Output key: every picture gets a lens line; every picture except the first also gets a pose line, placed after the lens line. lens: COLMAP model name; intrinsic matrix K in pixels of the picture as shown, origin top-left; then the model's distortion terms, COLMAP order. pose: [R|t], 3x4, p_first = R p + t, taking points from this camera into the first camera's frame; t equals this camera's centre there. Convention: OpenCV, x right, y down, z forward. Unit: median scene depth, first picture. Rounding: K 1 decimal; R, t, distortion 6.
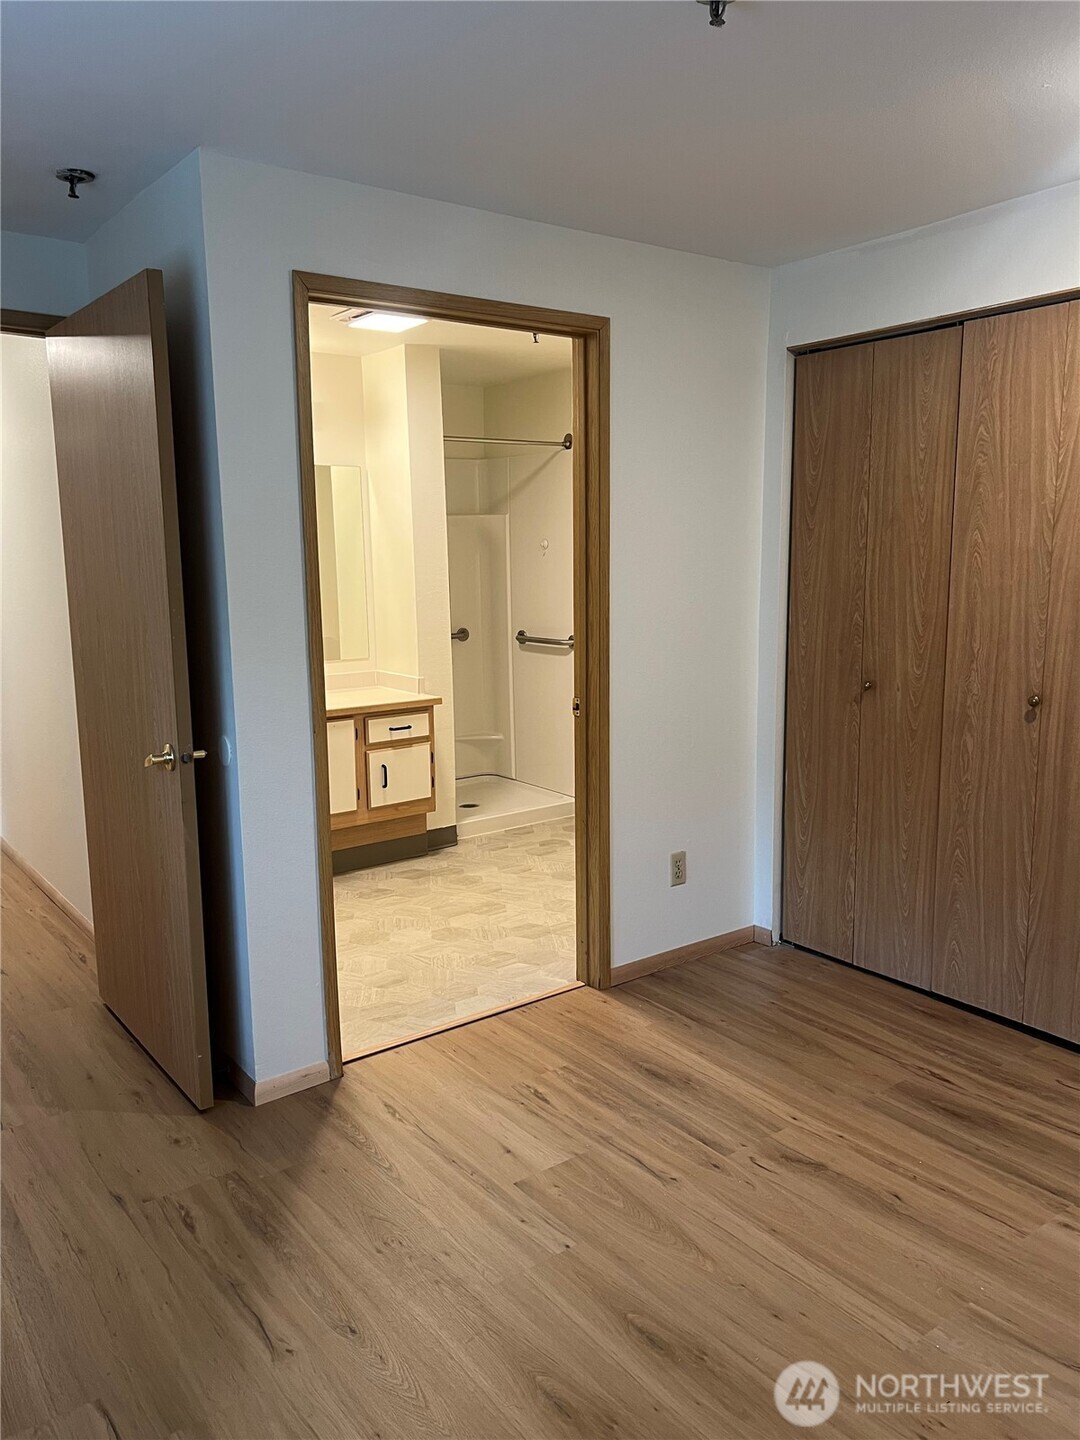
lens RADIAL K [[1093.1, 0, 540.0], [0, 1093.1, 720.0], [0, 0, 1]] dist [0.065698, -0.068119]
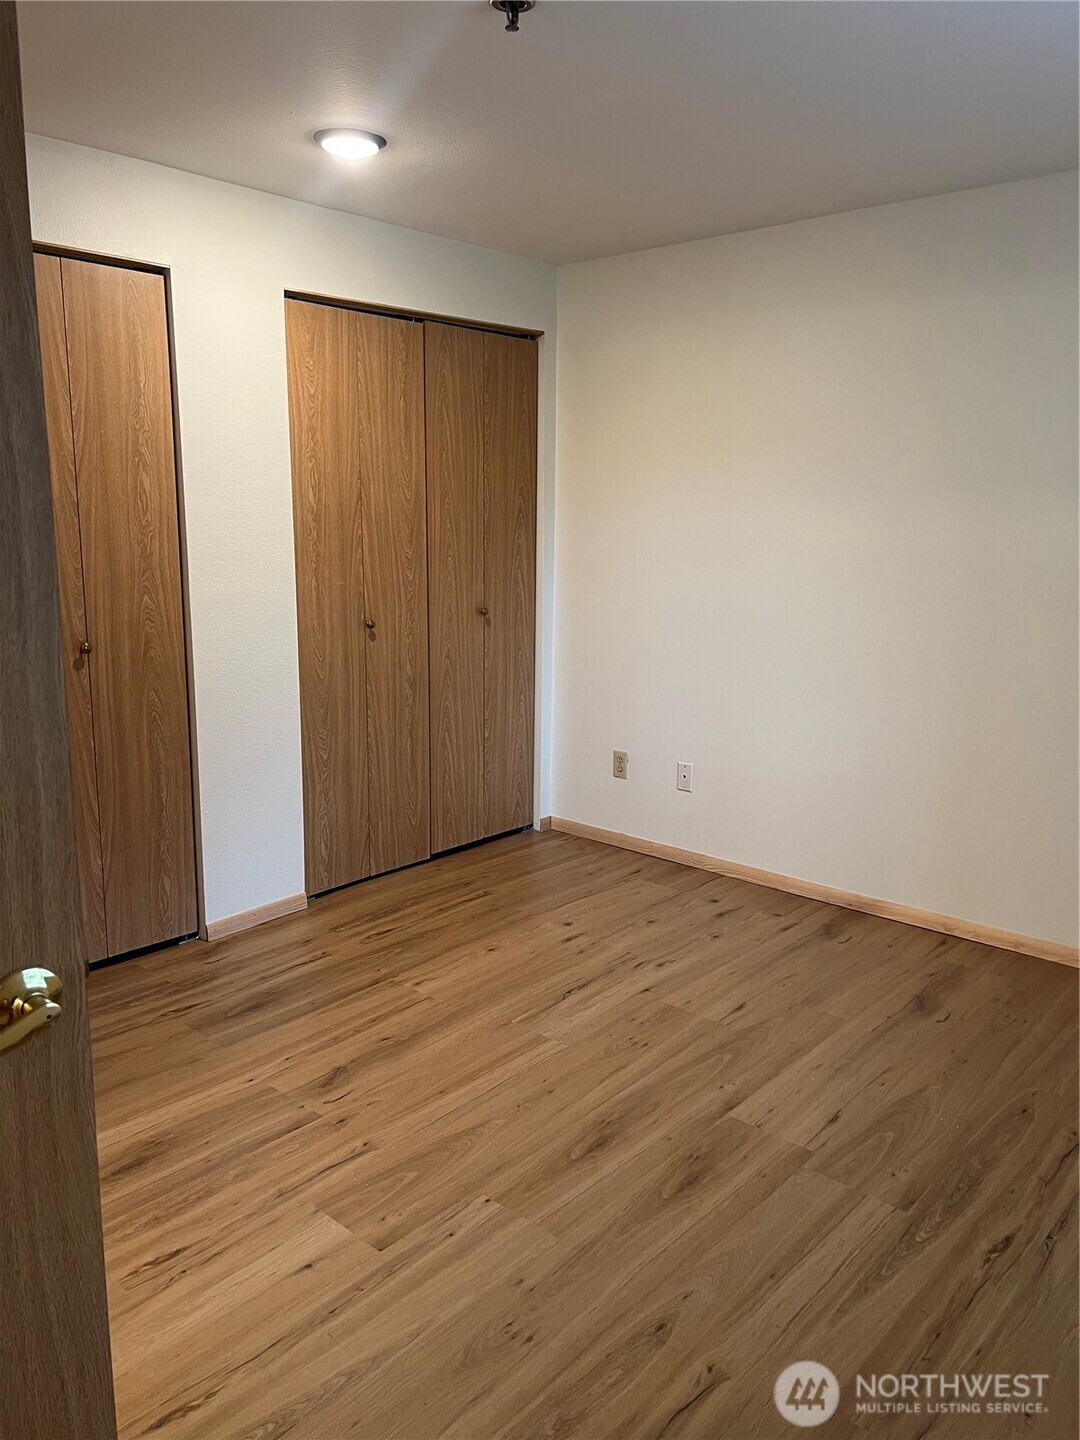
lens RADIAL K [[1093.1, 0, 540.0], [0, 1093.1, 720.0], [0, 0, 1]] dist [0.065698, -0.068119]
pose [[-0.213428, -0.164358, 0.963034, -0.738403], [0.143011, 0.969872, 0.197220, -0.108158], [-0.966435, 0.179816, -0.183493, 0.906502]]
